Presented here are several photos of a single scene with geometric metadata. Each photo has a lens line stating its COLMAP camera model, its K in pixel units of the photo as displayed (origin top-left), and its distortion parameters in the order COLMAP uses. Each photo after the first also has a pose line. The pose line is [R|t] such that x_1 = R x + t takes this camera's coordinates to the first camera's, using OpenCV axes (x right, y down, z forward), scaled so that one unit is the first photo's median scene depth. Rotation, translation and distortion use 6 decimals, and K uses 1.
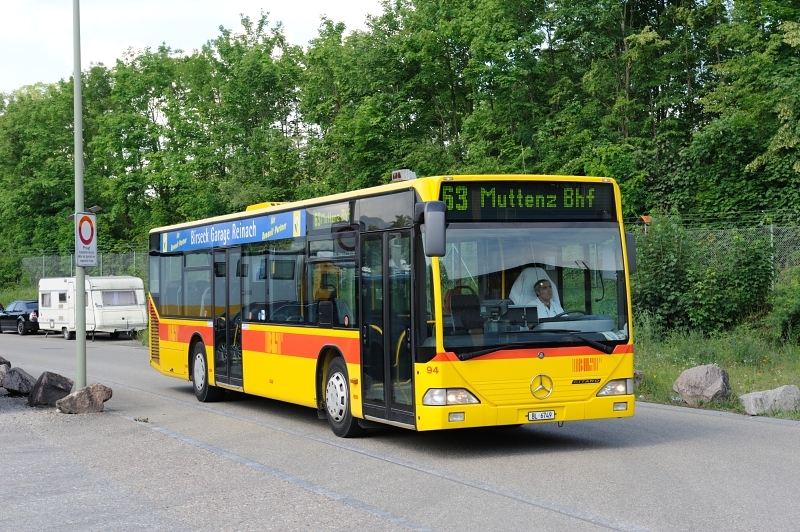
lens RADIAL K [[1310.6, 0, 405.6], [0, 1310.6, 267.6], [0, 0, 1]] dist [-0.080334, 0.000000]
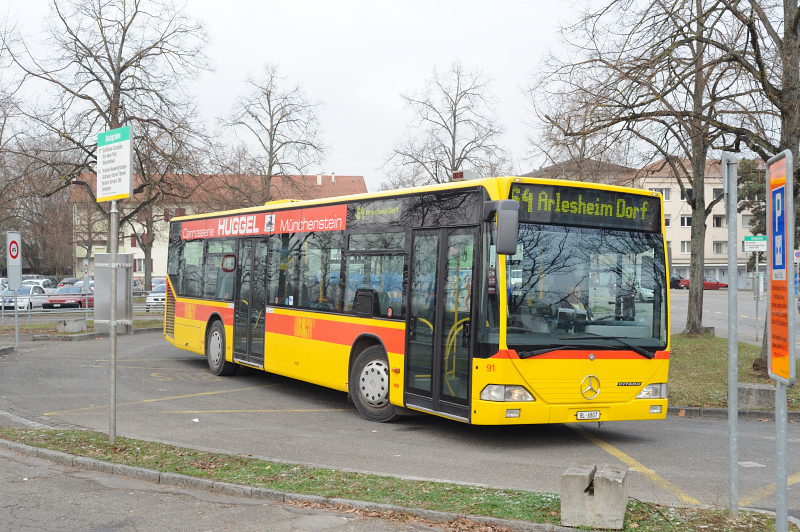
lens RADIAL K [[990.4, 0, 399.1], [0, 990.4, 263.9], [0, 0, 1]] dist [-0.147135, 0.000000]
pose [[0.994621, 0.065574, 0.080180, -0.108149], [-0.064910, 0.997832, -0.010861, 0.011051], [-0.080718, 0.005598, 0.996721, 0.221692]]
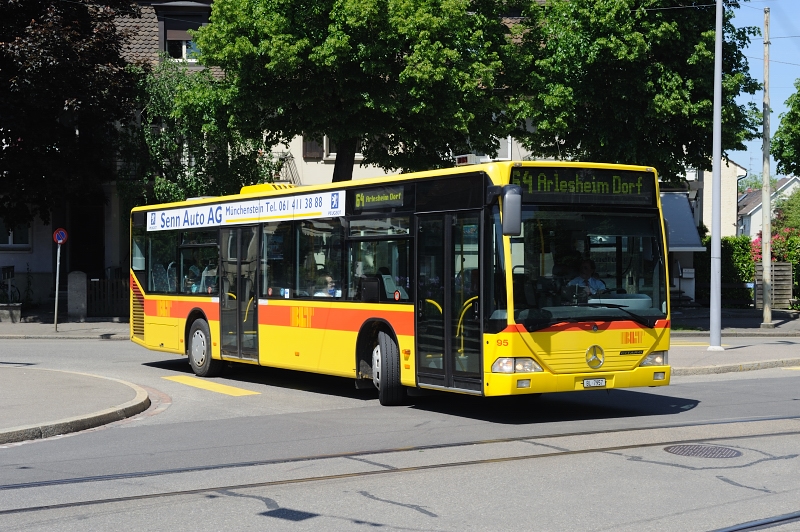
lens RADIAL K [[1310.6, 0, 396.7], [0, 1310.6, 273.8], [0, 0, 1]] dist [-0.080334, 0.000000]
pose [[0.993724, 0.014525, 0.110913, -0.171042], [-0.016086, 0.999784, 0.013187, 0.009309], [-0.110697, -0.014888, 0.993743, -0.061312]]
